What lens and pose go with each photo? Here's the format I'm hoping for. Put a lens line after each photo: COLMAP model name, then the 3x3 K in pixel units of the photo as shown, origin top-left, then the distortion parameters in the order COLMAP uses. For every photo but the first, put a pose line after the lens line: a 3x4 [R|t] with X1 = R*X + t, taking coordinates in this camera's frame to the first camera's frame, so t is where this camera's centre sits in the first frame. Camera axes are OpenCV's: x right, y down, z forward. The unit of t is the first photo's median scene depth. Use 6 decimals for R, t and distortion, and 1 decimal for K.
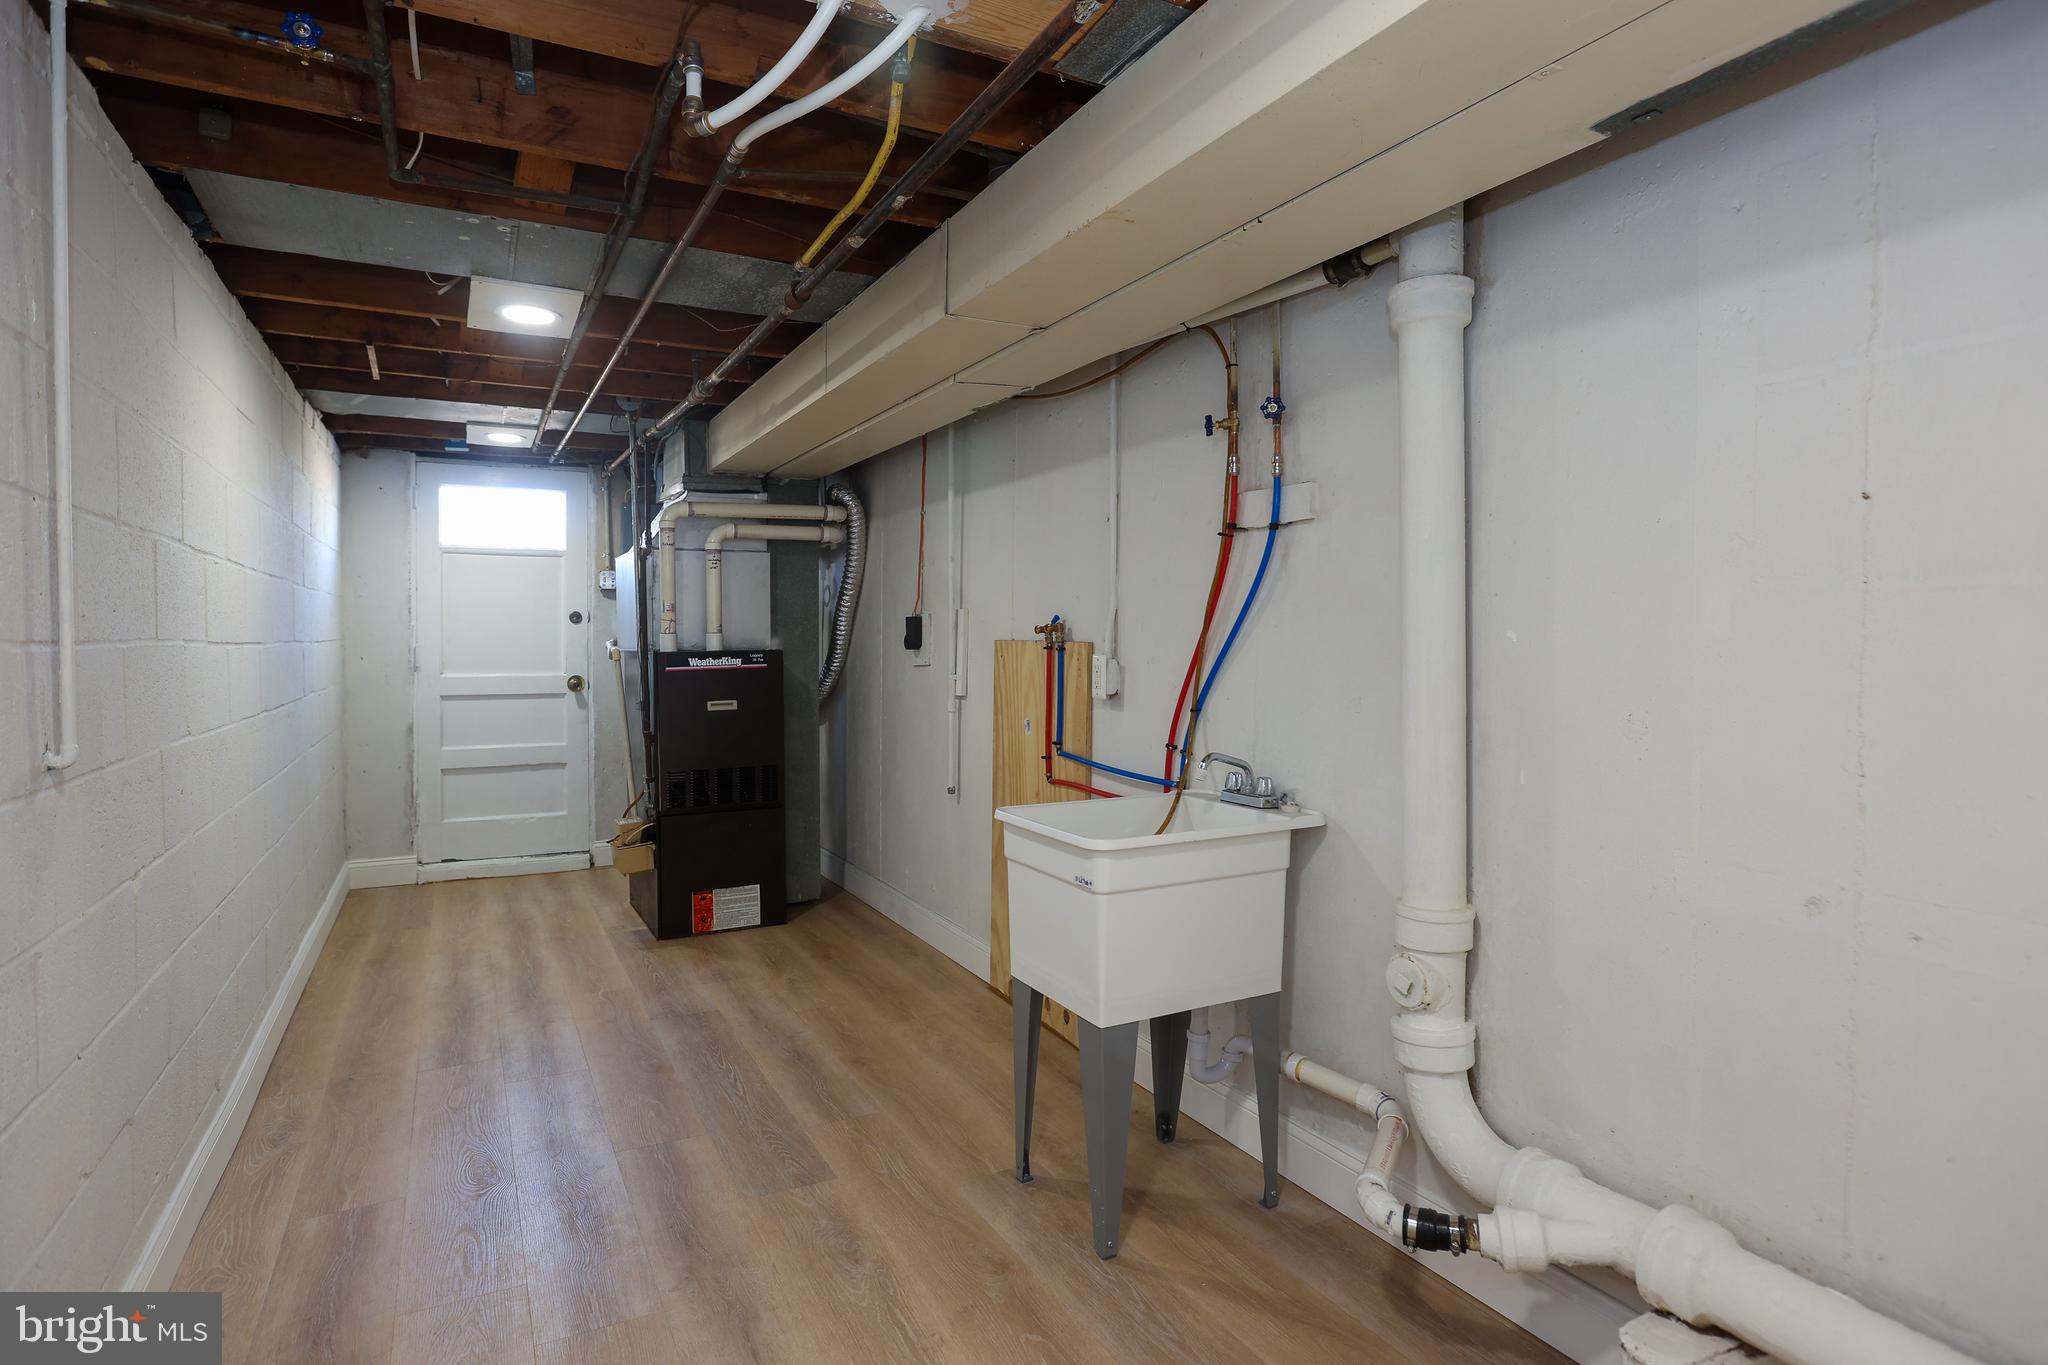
lens RADIAL K [[1071.2, 0, 1032.2], [0, 1071.2, 660.4], [0, 0, 1]] dist [-0.042388, 0.023023]
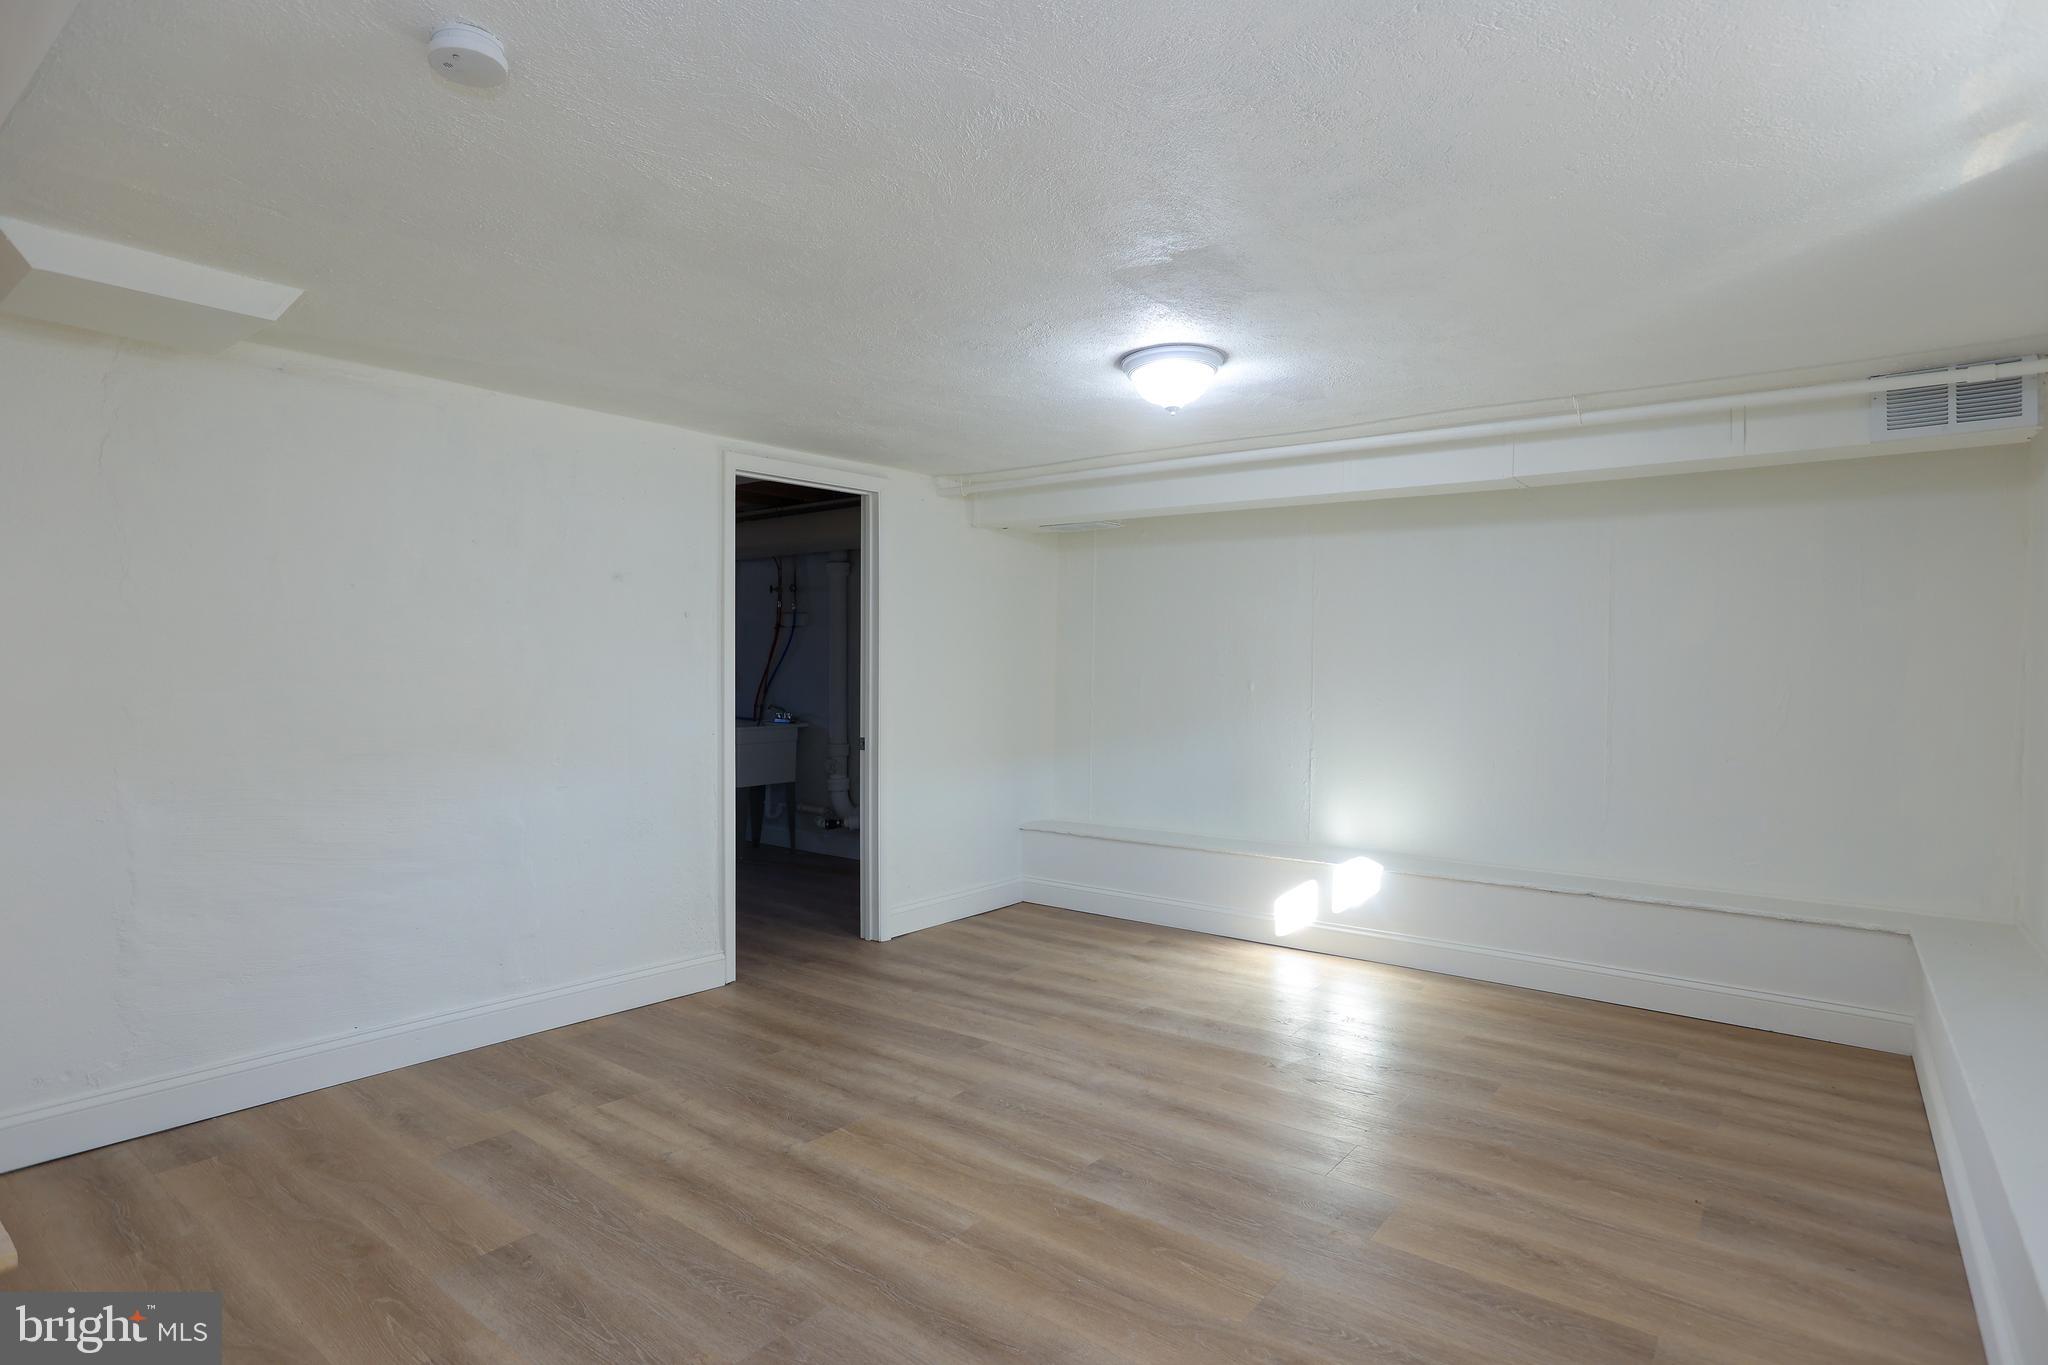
lens RADIAL K [[1071.2, 0, 1032.2], [0, 1071.2, 660.4], [0, 0, 1]] dist [-0.042388, 0.023023]
pose [[0.906833, 0.010011, 0.421371, -0.406674], [-0.004049, 0.999879, -0.015041, 0.004526], [-0.421470, 0.011933, 0.906764, -1.891974]]
